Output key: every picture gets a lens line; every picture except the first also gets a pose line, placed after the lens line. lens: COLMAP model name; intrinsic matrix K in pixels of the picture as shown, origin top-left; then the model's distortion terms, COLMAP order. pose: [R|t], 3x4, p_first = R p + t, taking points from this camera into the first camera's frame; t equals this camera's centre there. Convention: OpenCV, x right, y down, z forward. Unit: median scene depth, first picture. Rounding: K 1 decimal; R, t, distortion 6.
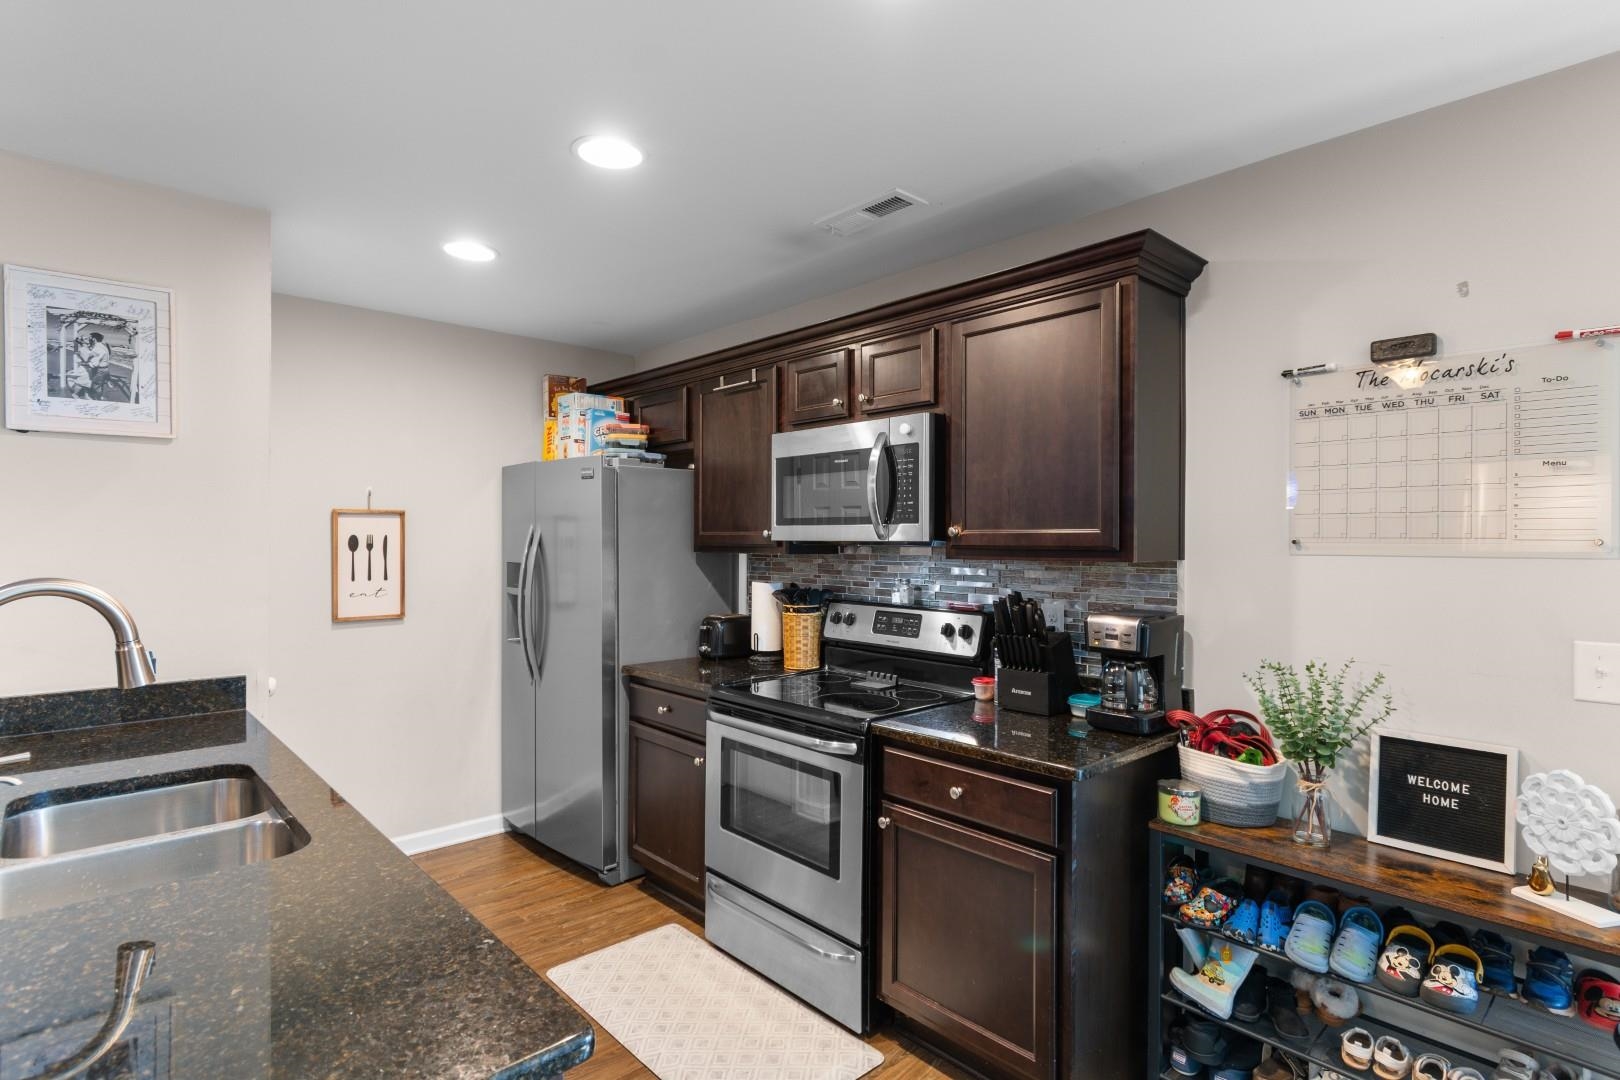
lens RADIAL K [[835.1, 0, 815.9], [0, 835.1, 540.0], [0, 0, 1]] dist [0.005644, -0.002347]
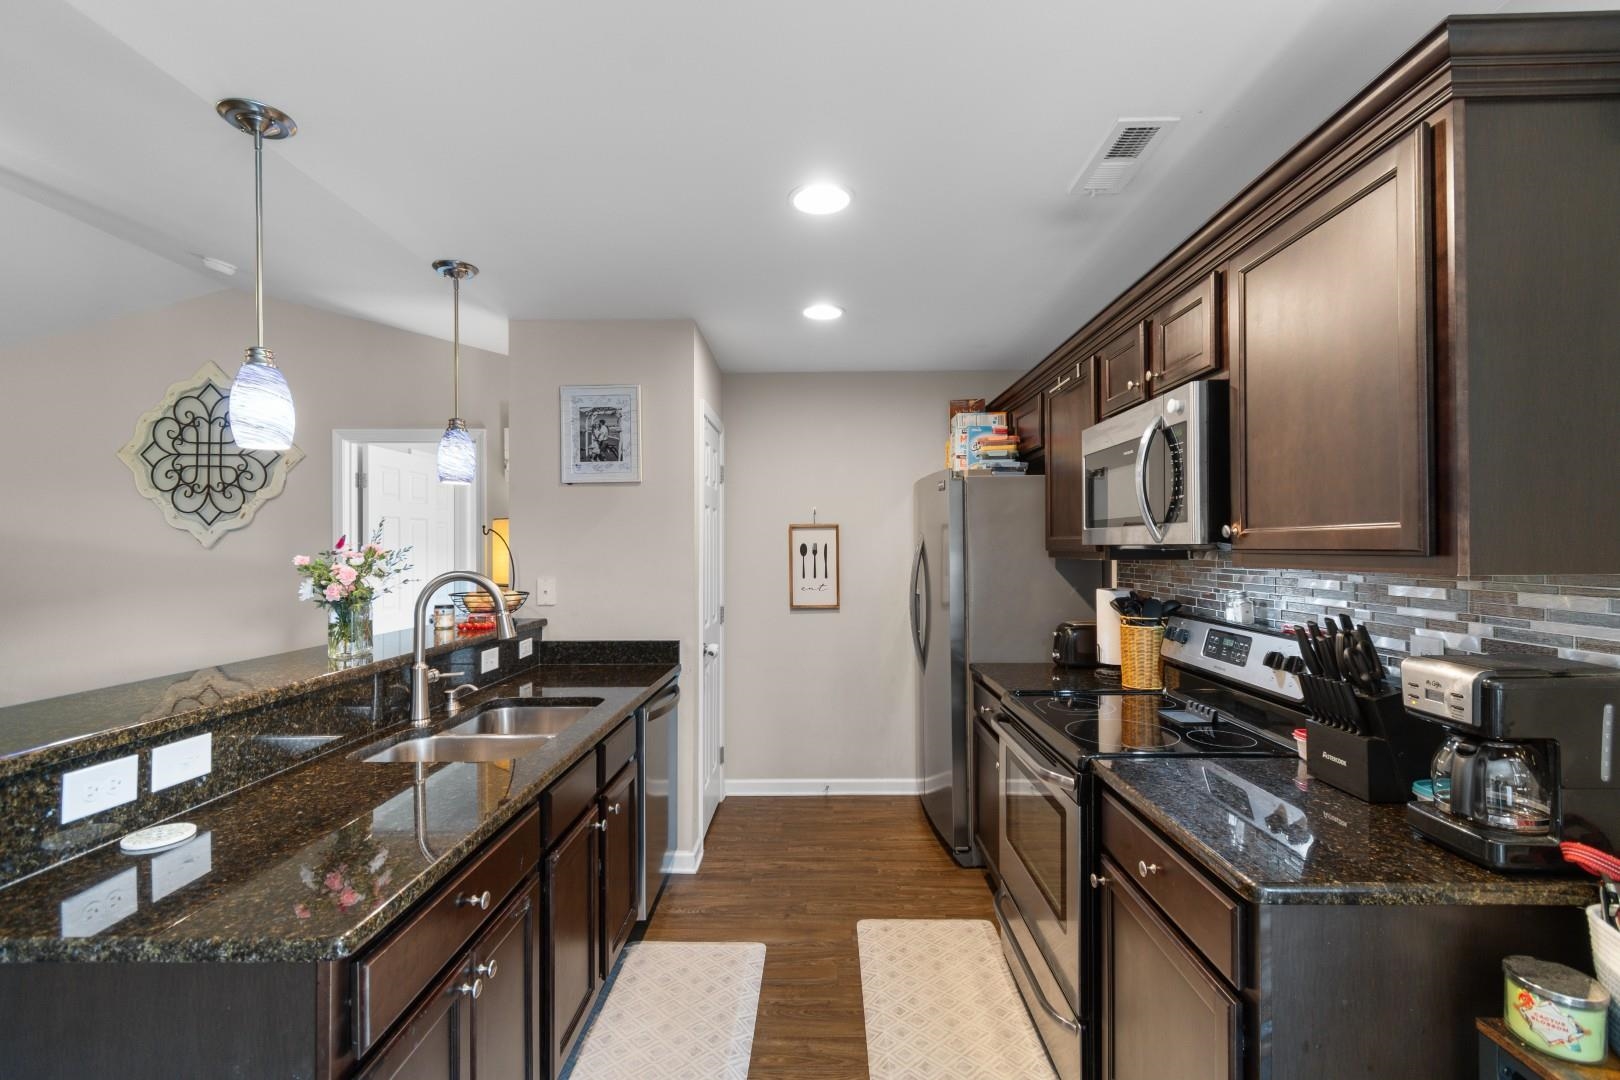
lens RADIAL K [[715.5, 0, 807.7], [0, 715.5, 543.0], [0, 0, 1]] dist [0.007181, -0.003956]
pose [[0.718498, -0.010755, -0.695446, 0.348131], [0.007037, 0.999942, -0.008193, 0.003598], [0.695493, 0.000993, 0.718532, 0.262420]]
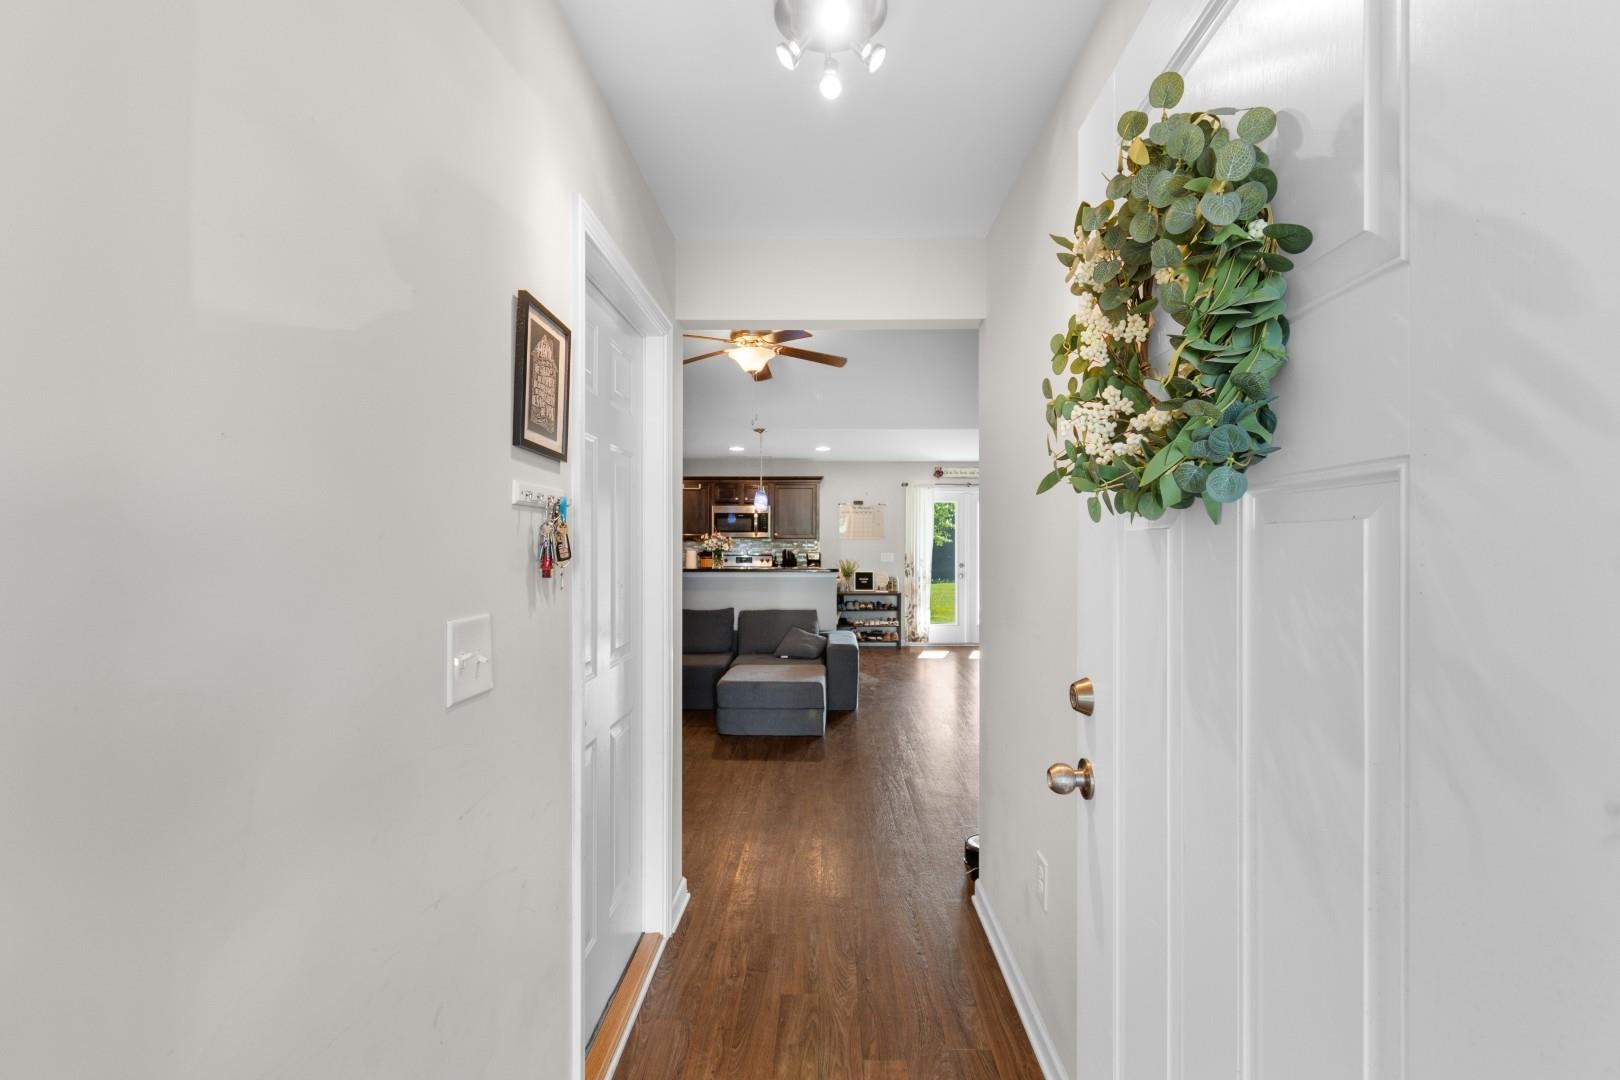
lens RADIAL K [[715.5, 0, 804.1], [0, 715.5, 540.9], [0, 0, 1]] dist [0.007181, -0.003956]
pose [[0.706646, -0.002985, 0.707561, -2.327896], [-0.001223, 0.999984, 0.005441, 0.001373], [-0.707567, -0.004711, 0.706631, -1.682897]]
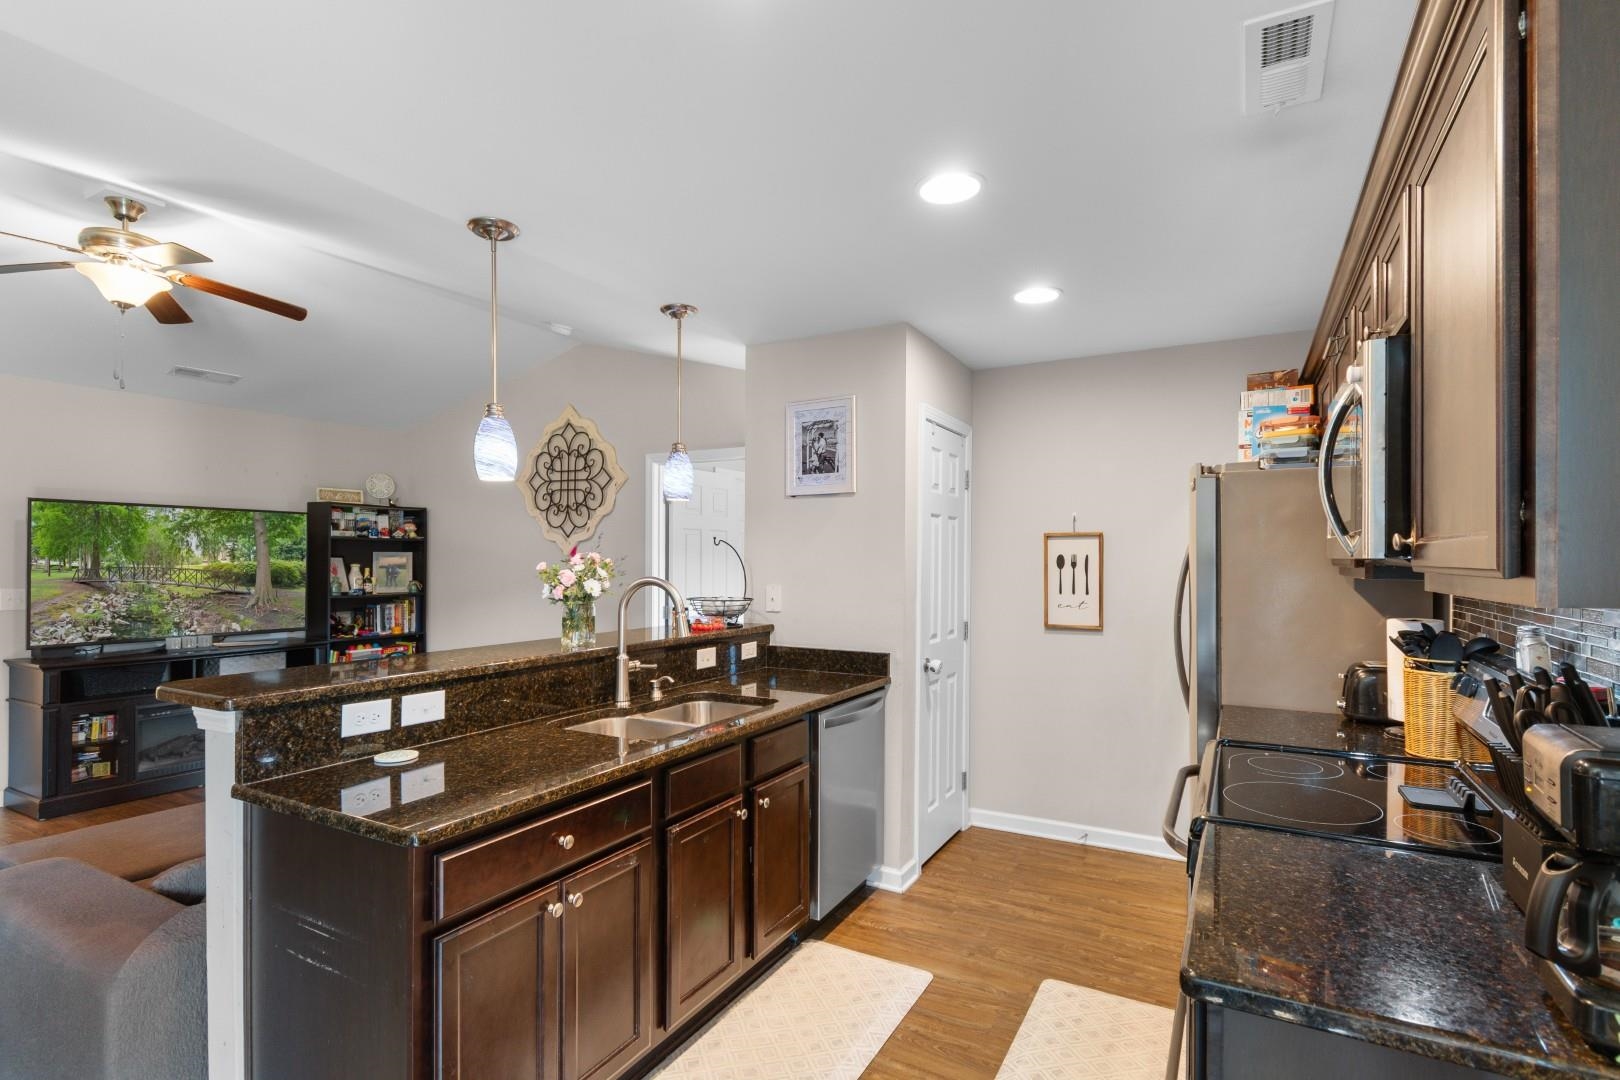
lens RADIAL K [[786.3, 0, 810.1], [0, 786.3, 557.9], [0, 0, 1]] dist [0.012699, -0.005289]
pose [[0.304128, -0.002529, -0.952628, 0.558213], [-0.001523, 0.999994, -0.003141, 0.003636], [0.952630, 0.002406, 0.304122, 0.466844]]
